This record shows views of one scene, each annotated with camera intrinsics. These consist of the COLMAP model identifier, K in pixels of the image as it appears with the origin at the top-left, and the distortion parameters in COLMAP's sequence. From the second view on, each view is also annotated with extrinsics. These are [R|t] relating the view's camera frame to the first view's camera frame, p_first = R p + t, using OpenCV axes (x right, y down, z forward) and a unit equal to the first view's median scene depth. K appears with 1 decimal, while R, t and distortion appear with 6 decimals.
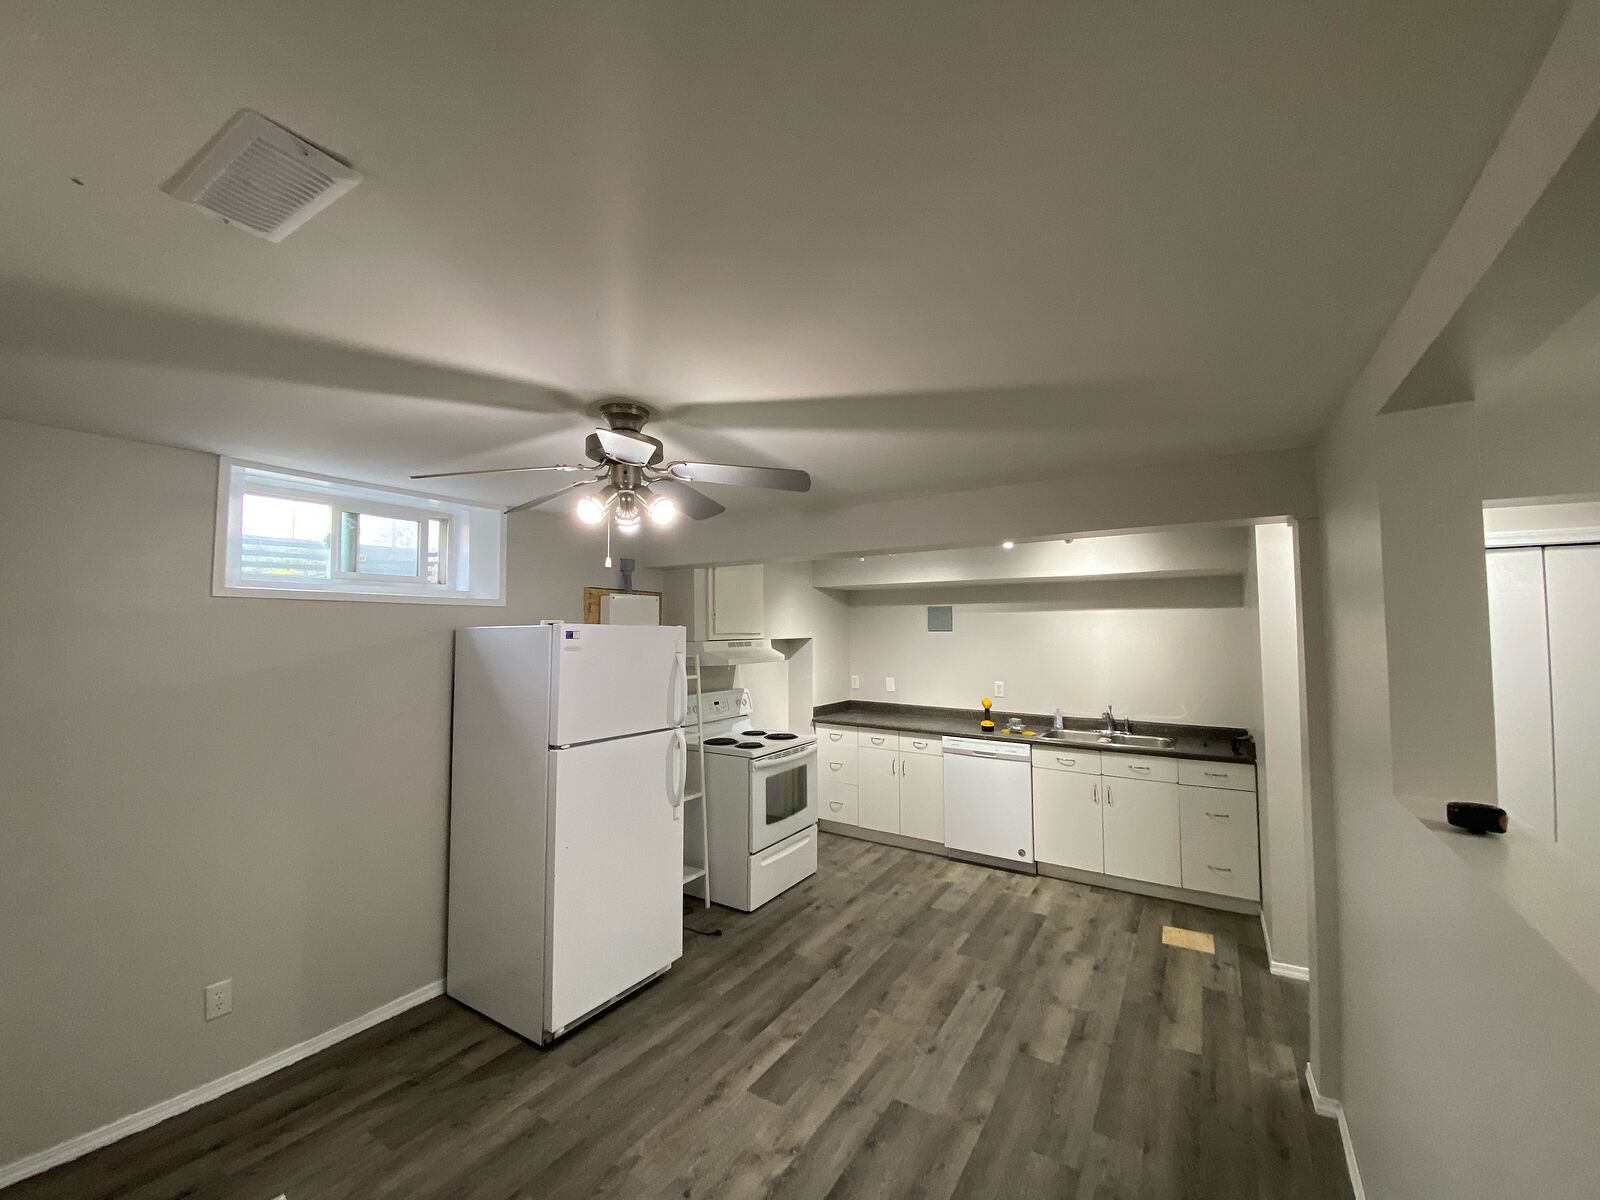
lens RADIAL K [[640.6, 0, 794.9], [0, 640.6, 599.2], [0, 0, 1]] dist [-0.000909, -0.000358]
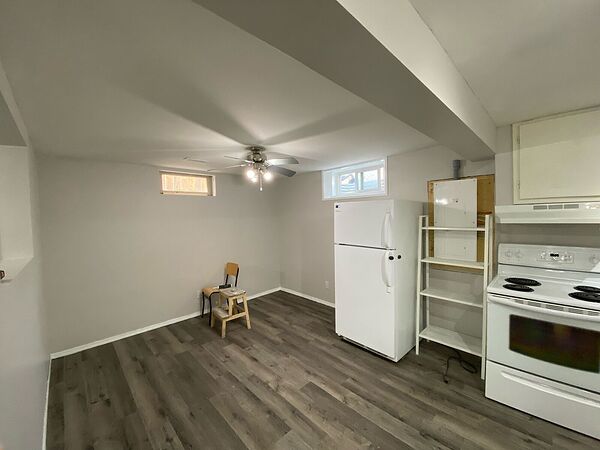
lens RADIAL K [[240.2, 0, 298.1], [0, 240.2, 224.7], [0, 0, 1]] dist [-0.000909, -0.000358]
pose [[-0.228170, 0.050967, -0.972286, 0.755364], [0.077303, 0.996425, 0.034091, 0.087317], [0.970548, -0.067382, -0.231294, 1.083442]]
